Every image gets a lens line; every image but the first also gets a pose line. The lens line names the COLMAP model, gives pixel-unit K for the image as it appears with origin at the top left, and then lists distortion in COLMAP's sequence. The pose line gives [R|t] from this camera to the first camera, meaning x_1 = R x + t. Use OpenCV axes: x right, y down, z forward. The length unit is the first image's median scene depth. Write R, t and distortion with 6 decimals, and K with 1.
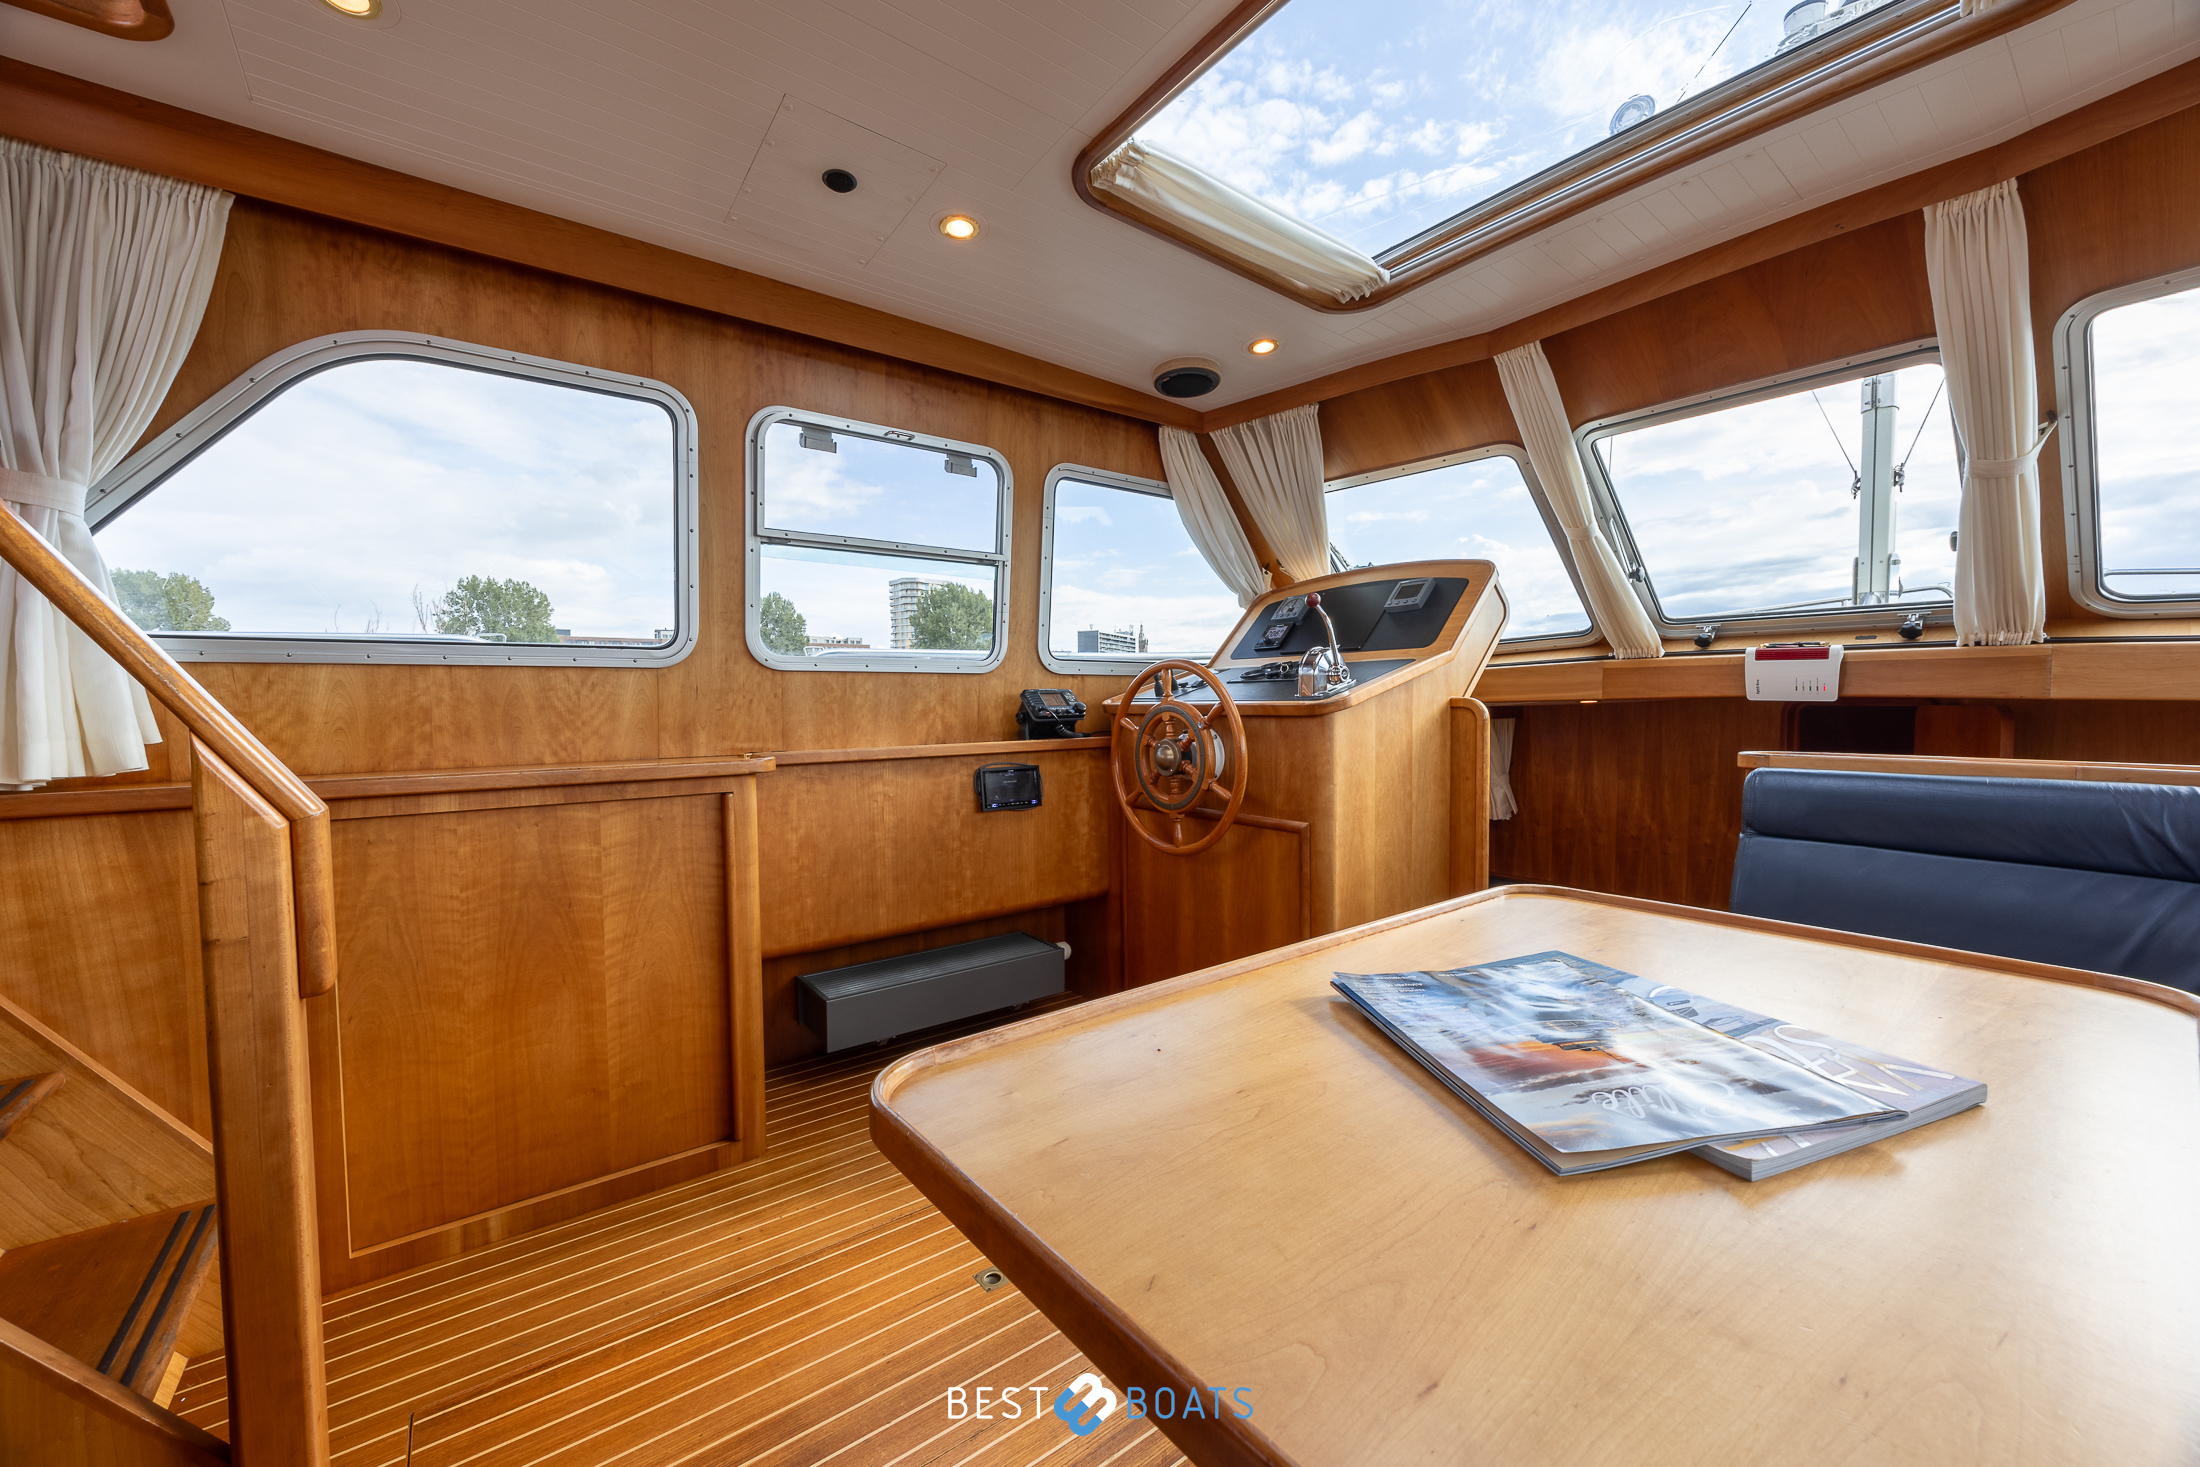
lens RADIAL K [[866.6, 0, 1103.8], [0, 866.6, 802.4], [0, 0, 1]] dist [0.000640, -0.000077]
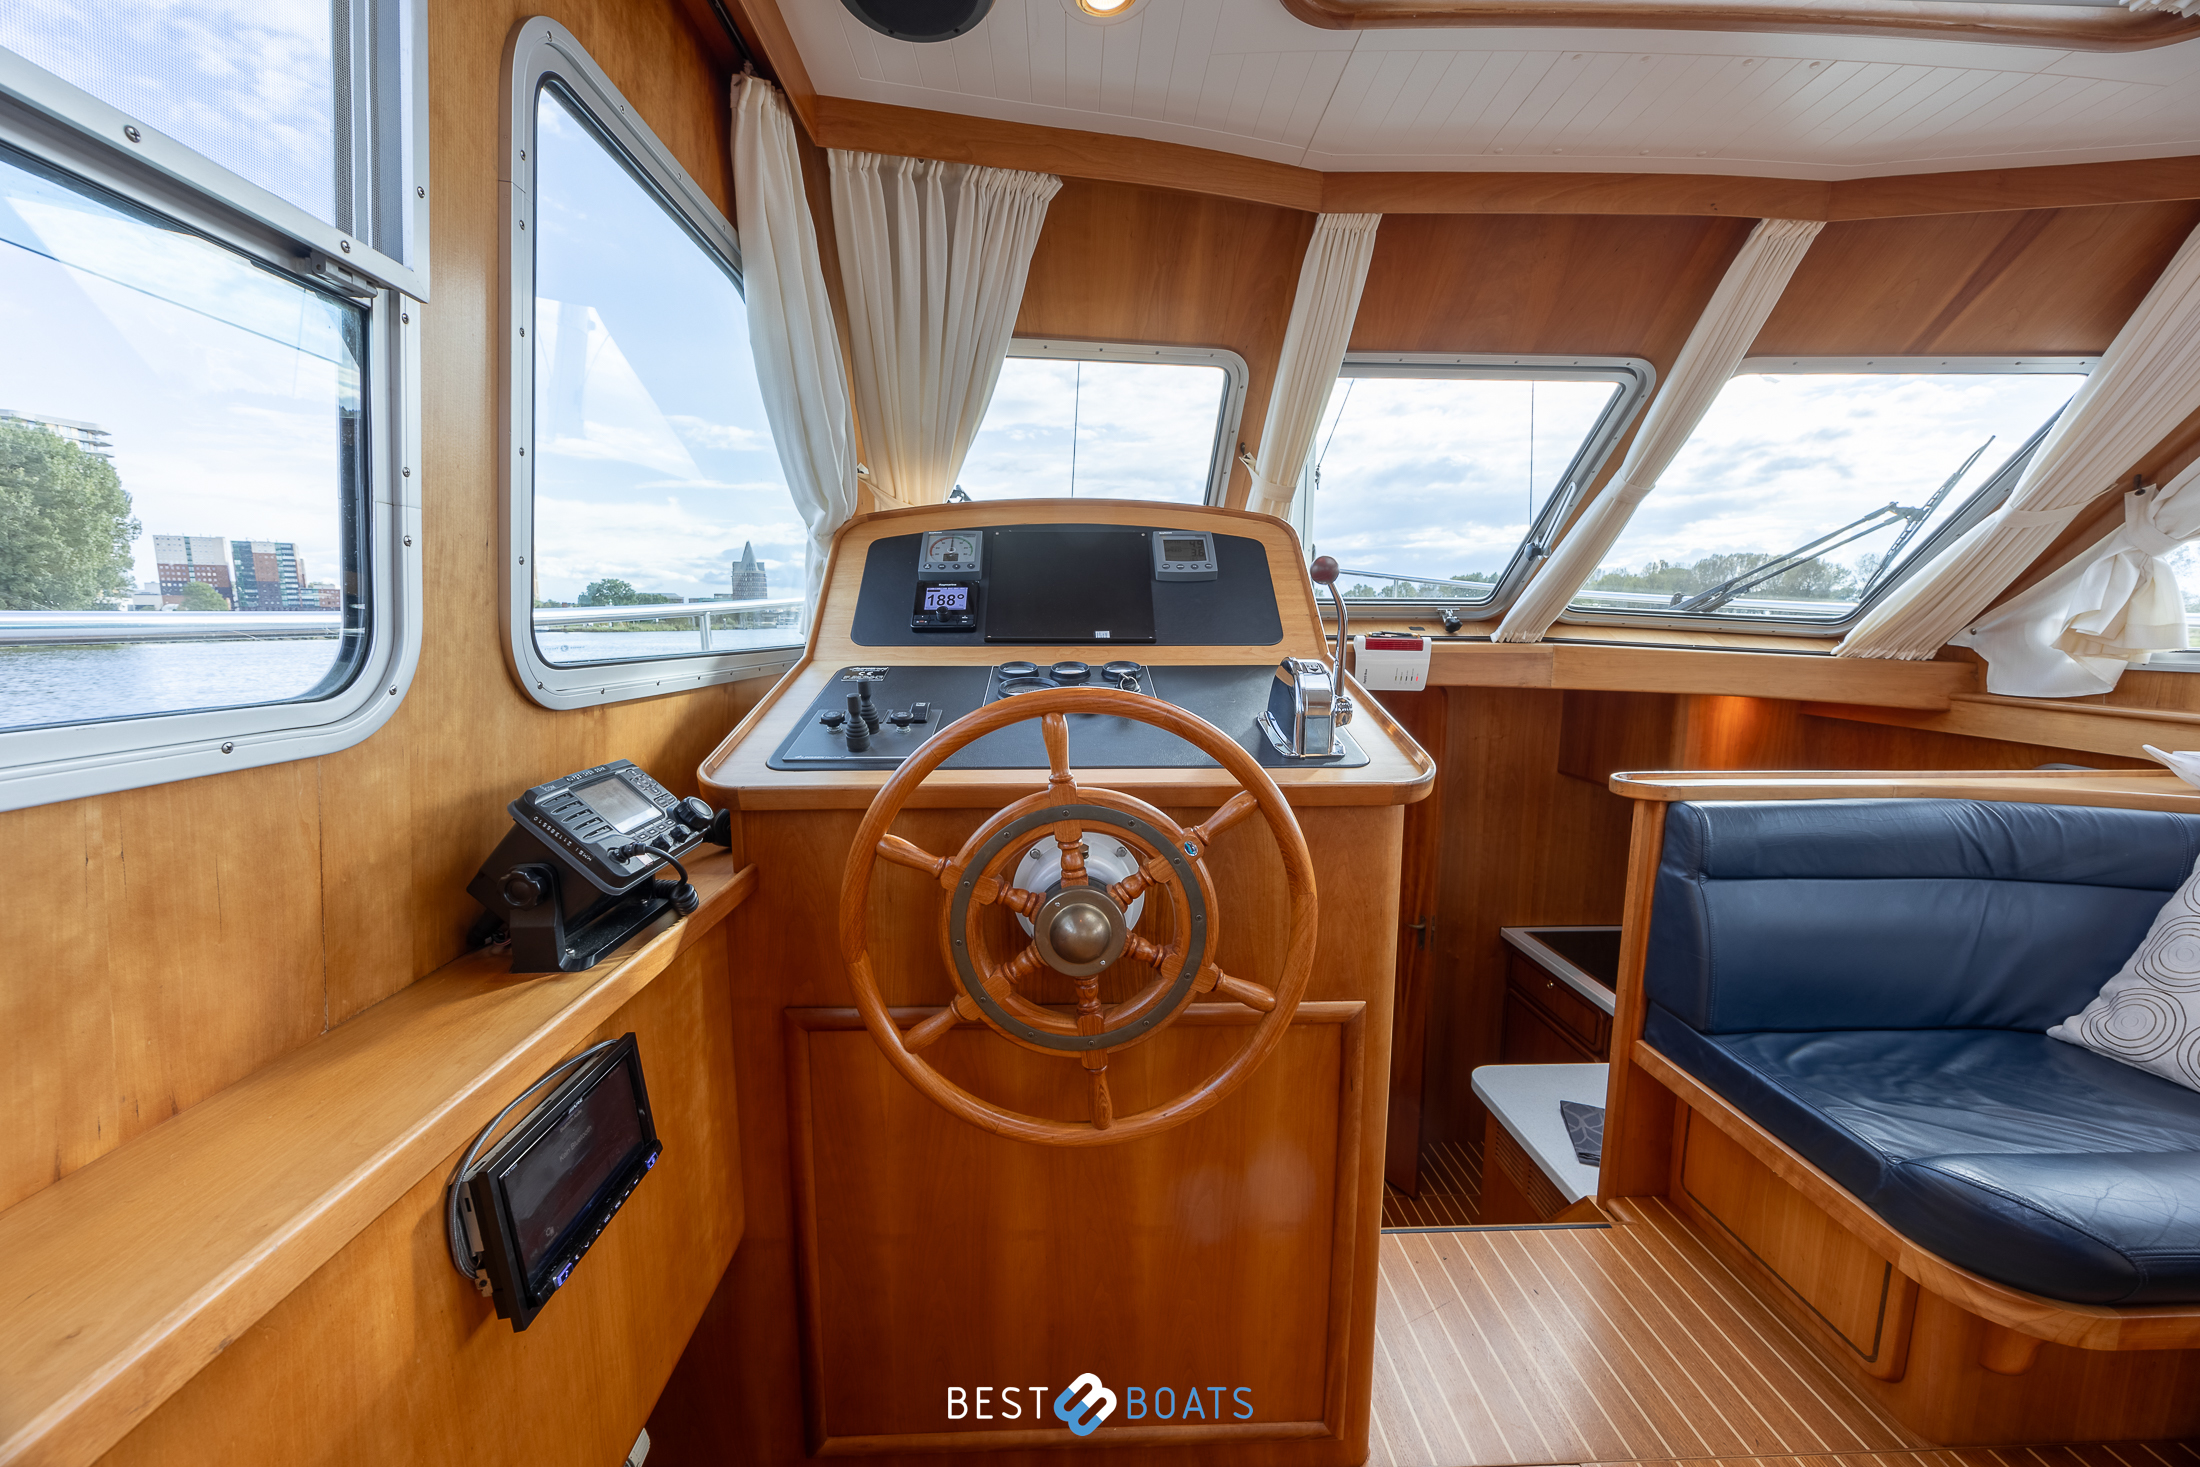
lens RADIAL K [[843.9, 0, 1100.0], [0, 843.9, 759.6], [0, 0, 1]] dist [0.000269, -0.000055]
pose [[0.580634, -0.120414, 0.805211, -0.210544], [0.084365, 0.992577, 0.087598, -0.152529], [-0.809782, 0.017069, 0.586482, 0.703308]]
